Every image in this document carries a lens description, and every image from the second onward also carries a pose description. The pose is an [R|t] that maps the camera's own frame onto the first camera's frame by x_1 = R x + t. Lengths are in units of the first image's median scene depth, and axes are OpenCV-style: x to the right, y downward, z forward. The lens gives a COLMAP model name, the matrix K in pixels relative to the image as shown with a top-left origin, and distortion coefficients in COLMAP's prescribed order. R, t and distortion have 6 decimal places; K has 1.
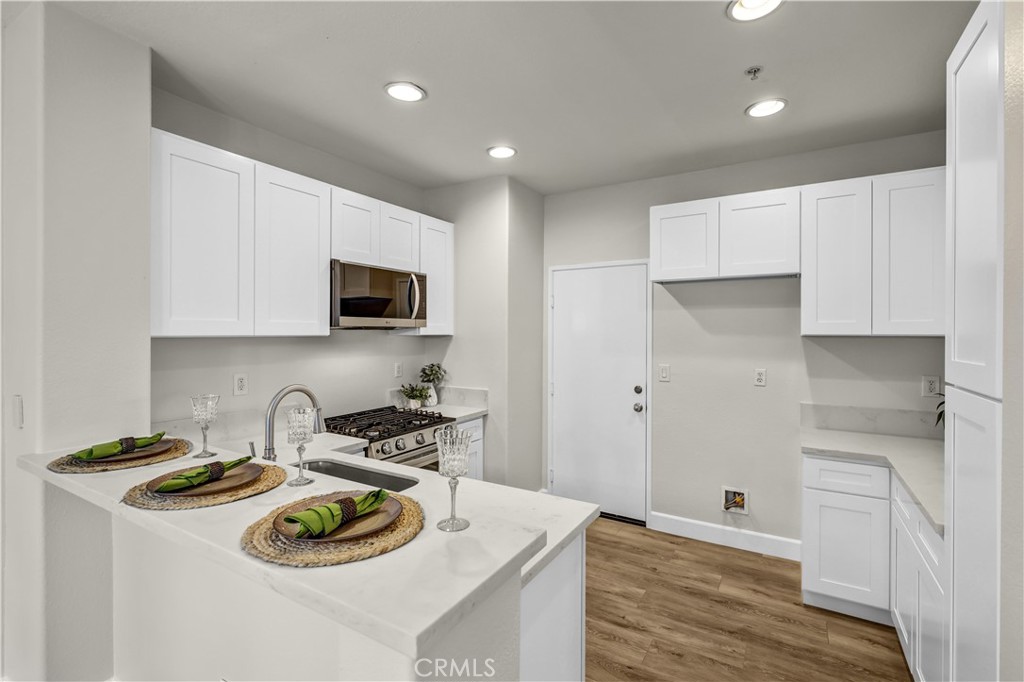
lens RADIAL K [[466.8, 0, 510.0], [0, 466.8, 334.0], [0, 0, 1]] dist [-0.000889, -0.000026]
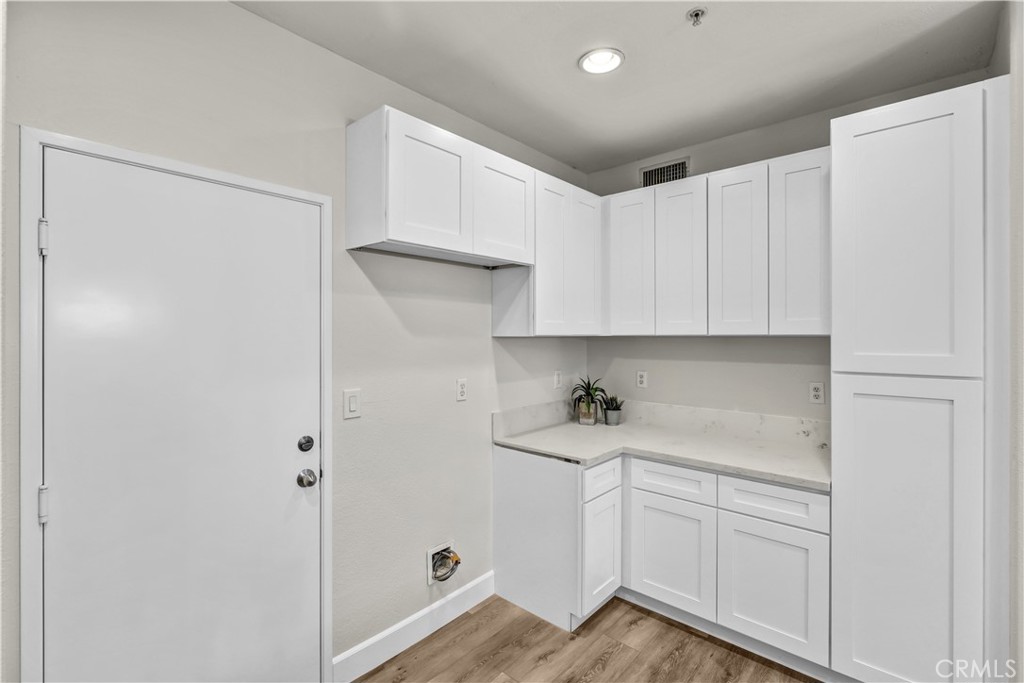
lens RADIAL K [[466.8, 0, 517.1], [0, 466.8, 336.4], [0, 0, 1]] dist [-0.000889, -0.000026]
pose [[0.163088, -0.007730, 0.986581, -0.235449], [0.004490, 0.999965, 0.007093, -0.002687], [-0.986601, 0.003273, 0.163117, 0.817703]]
